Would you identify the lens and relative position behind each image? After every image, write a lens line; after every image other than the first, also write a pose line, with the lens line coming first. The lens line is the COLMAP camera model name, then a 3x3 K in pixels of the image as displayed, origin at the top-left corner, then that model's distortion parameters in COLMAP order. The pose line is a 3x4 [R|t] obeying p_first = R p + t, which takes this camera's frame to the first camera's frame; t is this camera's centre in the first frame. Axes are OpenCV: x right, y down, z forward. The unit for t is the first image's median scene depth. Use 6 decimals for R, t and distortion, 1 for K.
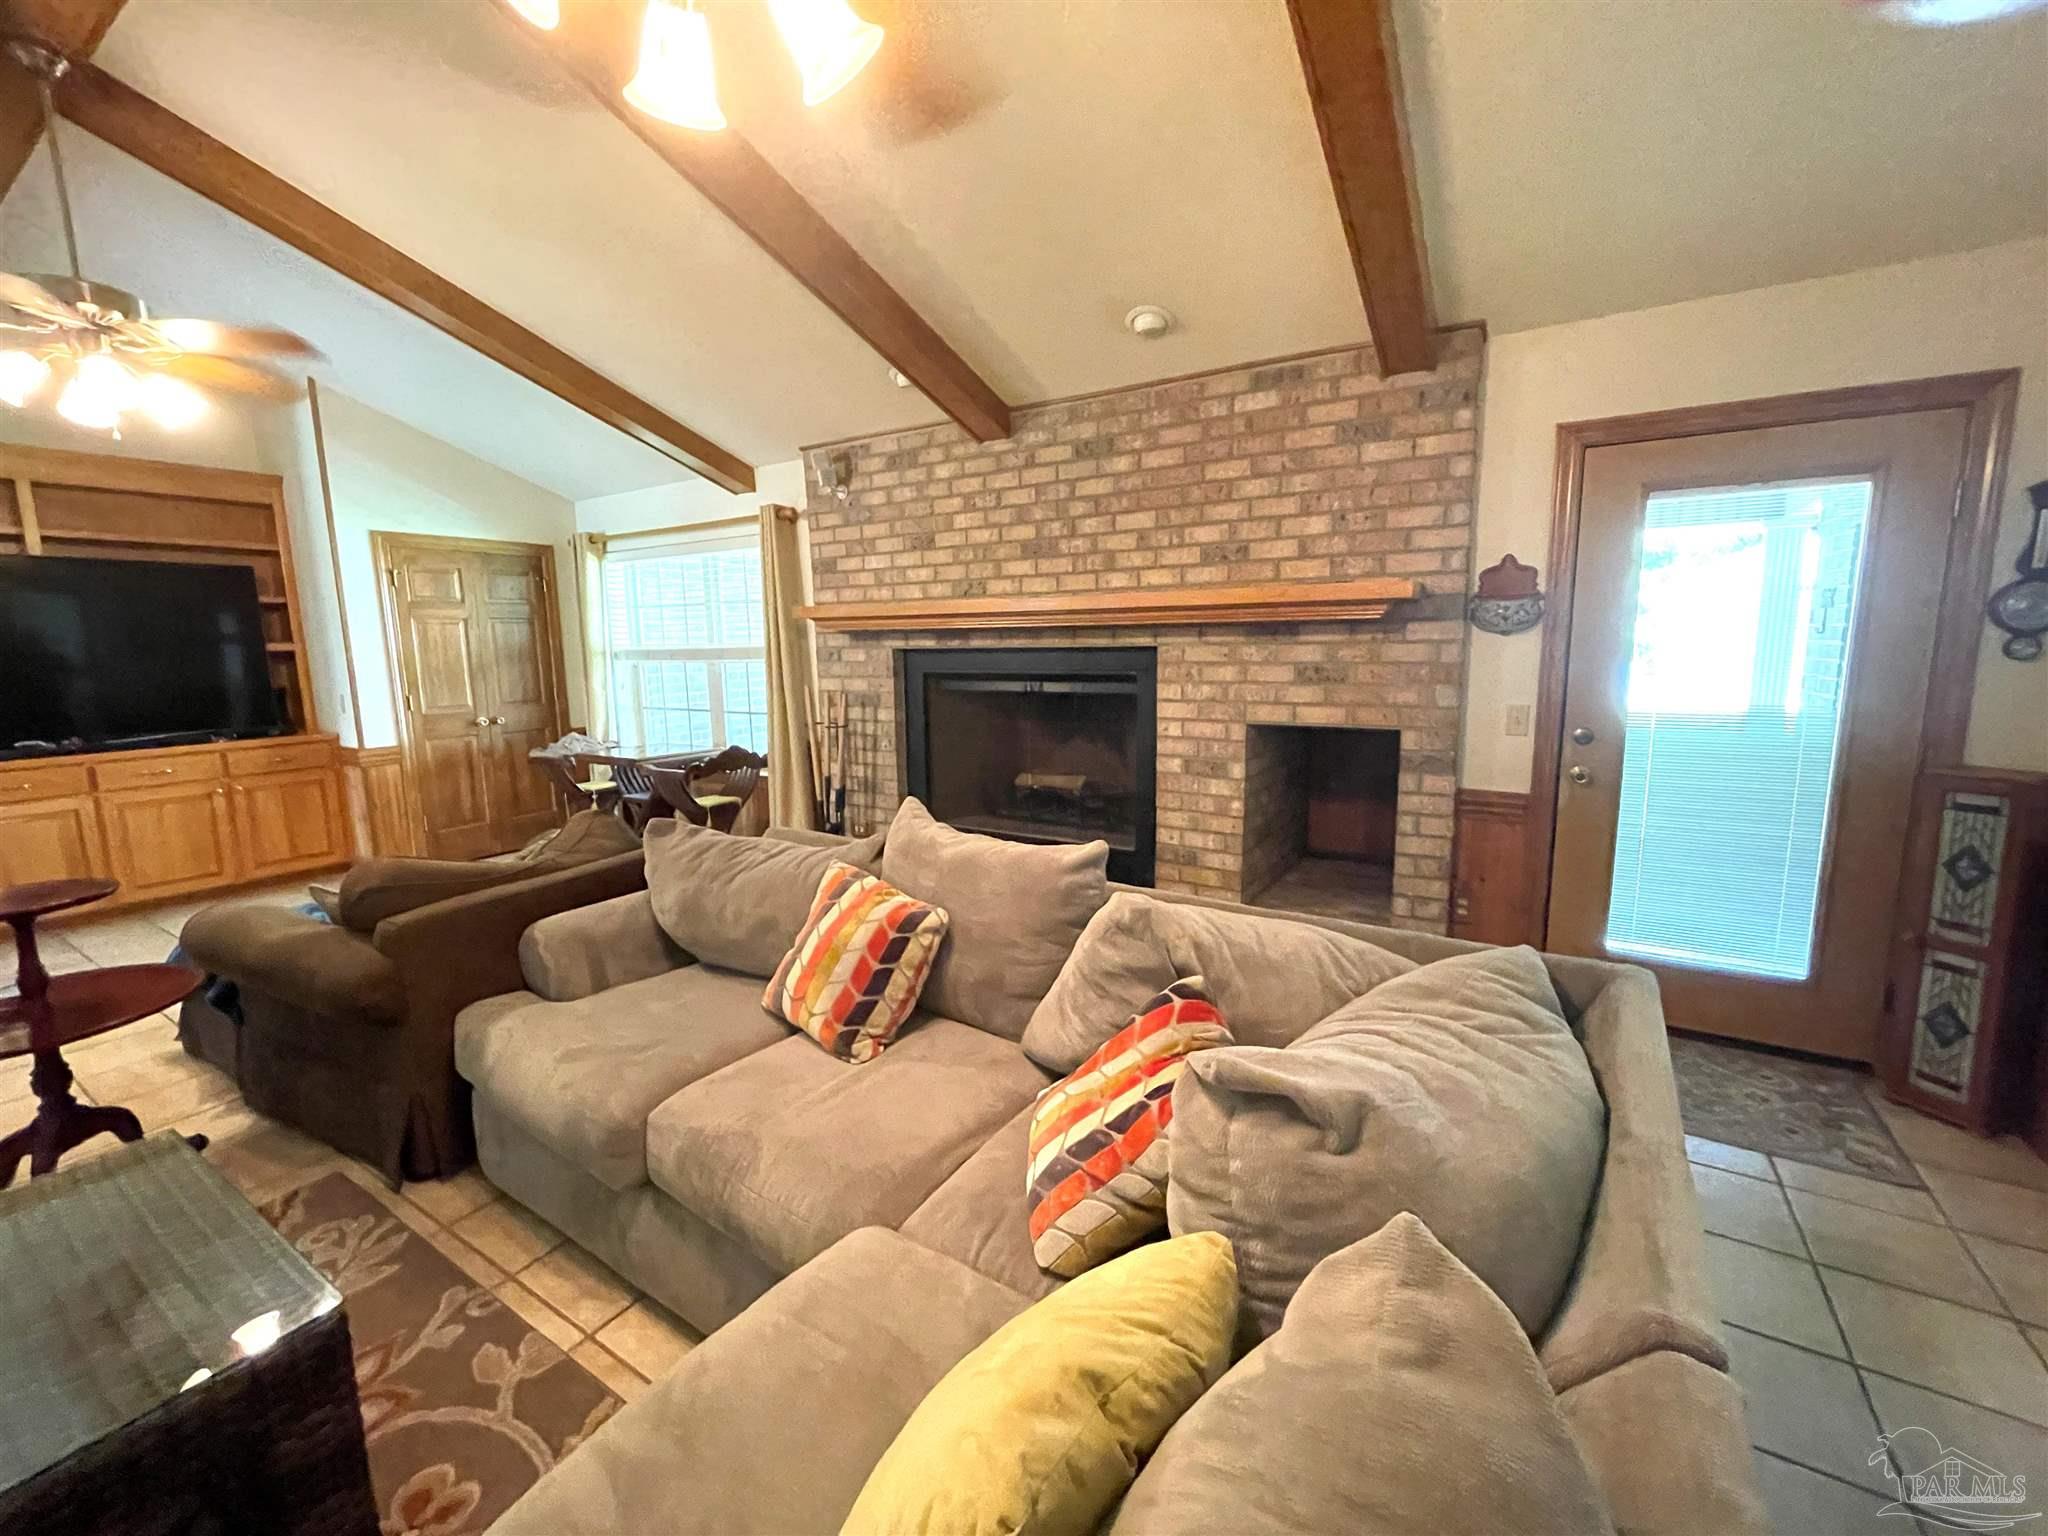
lens RADIAL K [[821.3, 0, 1030.9], [0, 821.3, 762.7], [0, 0, 1]] dist [-0.006599, 0.000211]
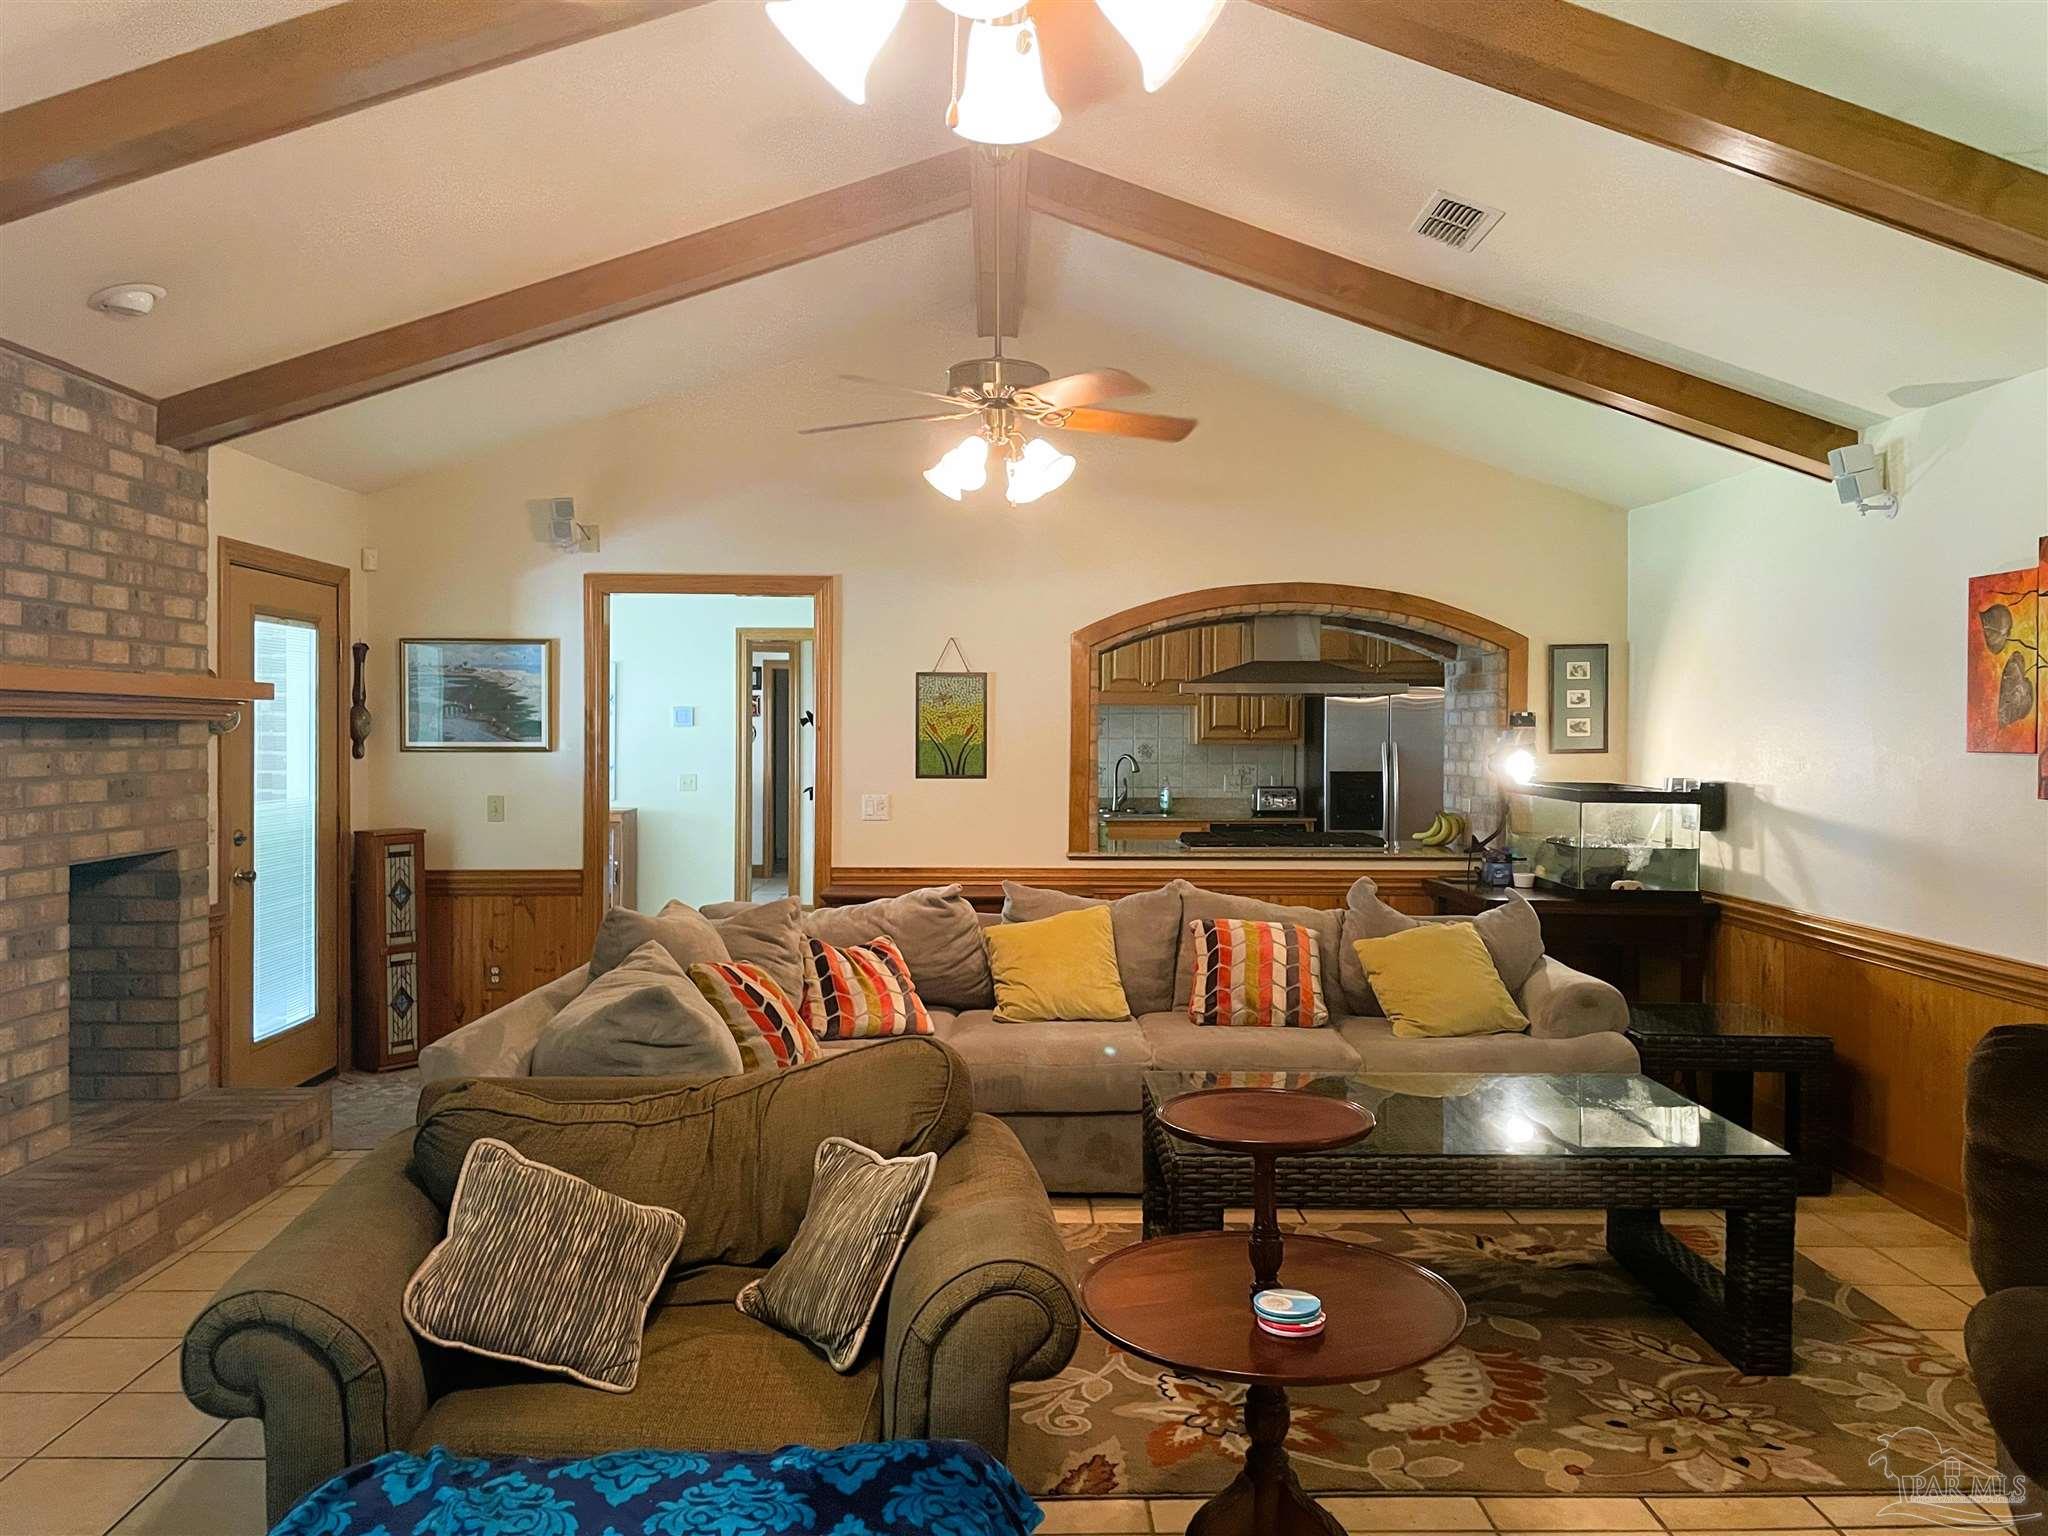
lens RADIAL K [[1582.6, 0, 1021.9], [0, 1582.6, 762.3], [0, 0, 1]] dist [0.083545, -0.080568]
pose [[-0.552805, -0.001264, 0.833310, -1.362733], [0.131083, 0.987417, 0.088457, -0.154993], [-0.822936, 0.158132, -0.545683, 1.123780]]
